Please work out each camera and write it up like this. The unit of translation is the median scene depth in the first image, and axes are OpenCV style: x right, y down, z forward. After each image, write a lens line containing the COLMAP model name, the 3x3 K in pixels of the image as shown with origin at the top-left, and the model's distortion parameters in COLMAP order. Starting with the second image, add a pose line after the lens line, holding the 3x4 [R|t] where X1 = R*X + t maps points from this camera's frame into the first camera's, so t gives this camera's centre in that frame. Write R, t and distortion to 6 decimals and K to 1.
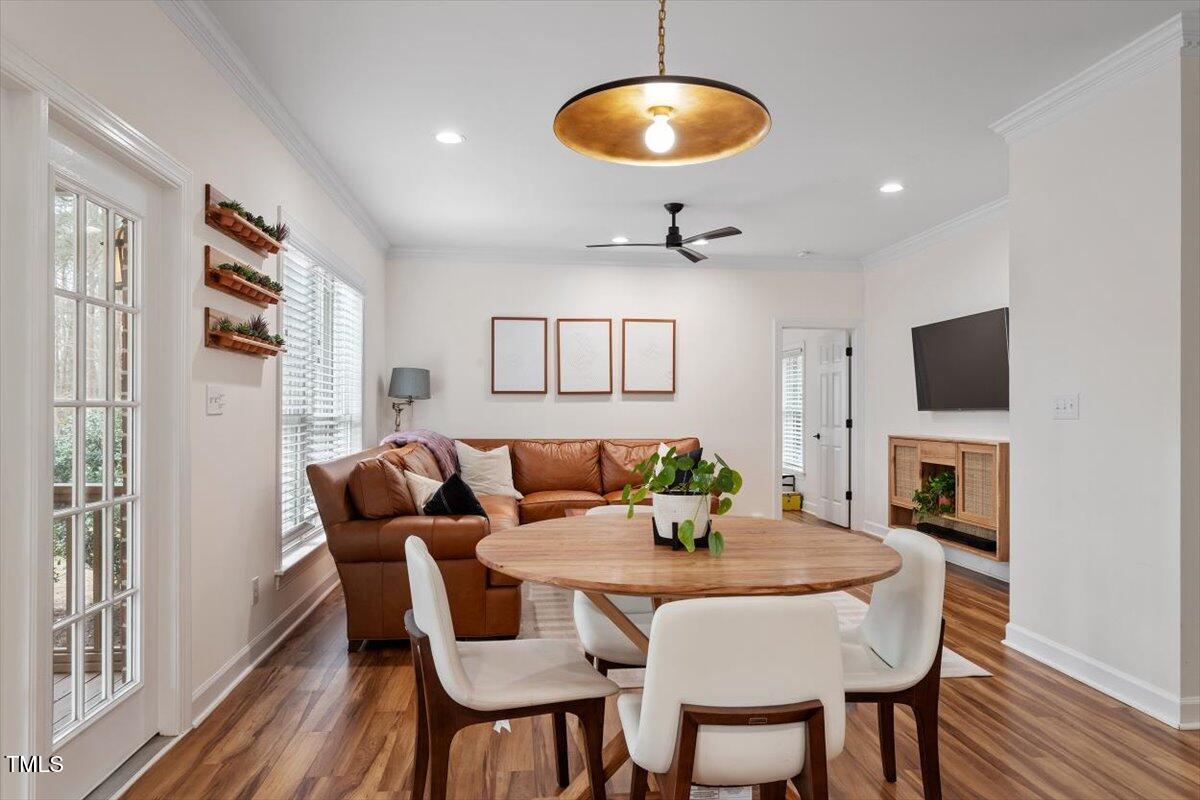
lens RADIAL K [[720.0, 0, 600.0], [0, 720.0, 400.0], [0, 0, 1]] dist [0.000123, 0.000371]
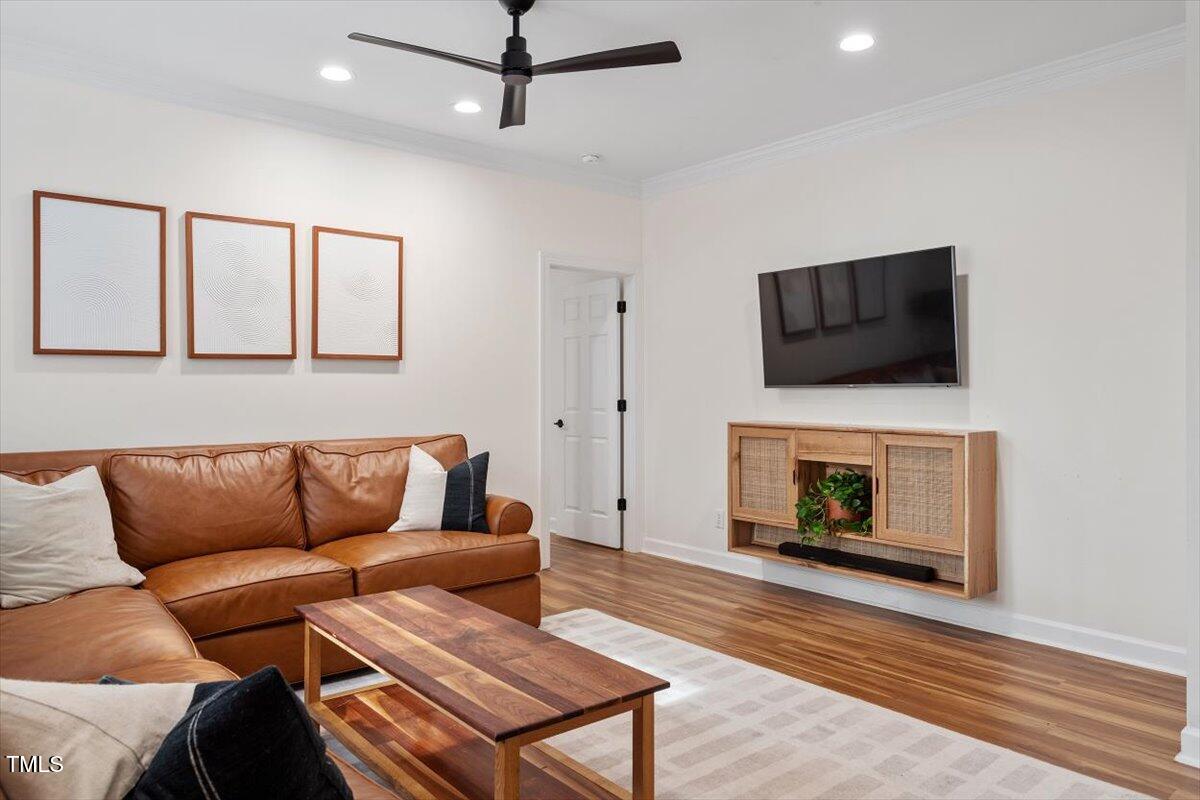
lens RADIAL K [[804.0, 0, 601.2], [0, 804.0, 384.2], [0, 0, 1]] dist [-0.002091, 0.004522]
pose [[0.842591, -0.000868, 0.538553, -0.132927], [-0.004697, 0.999949, 0.008960, 0.004624], [-0.538534, -0.010080, 0.842544, 0.394623]]
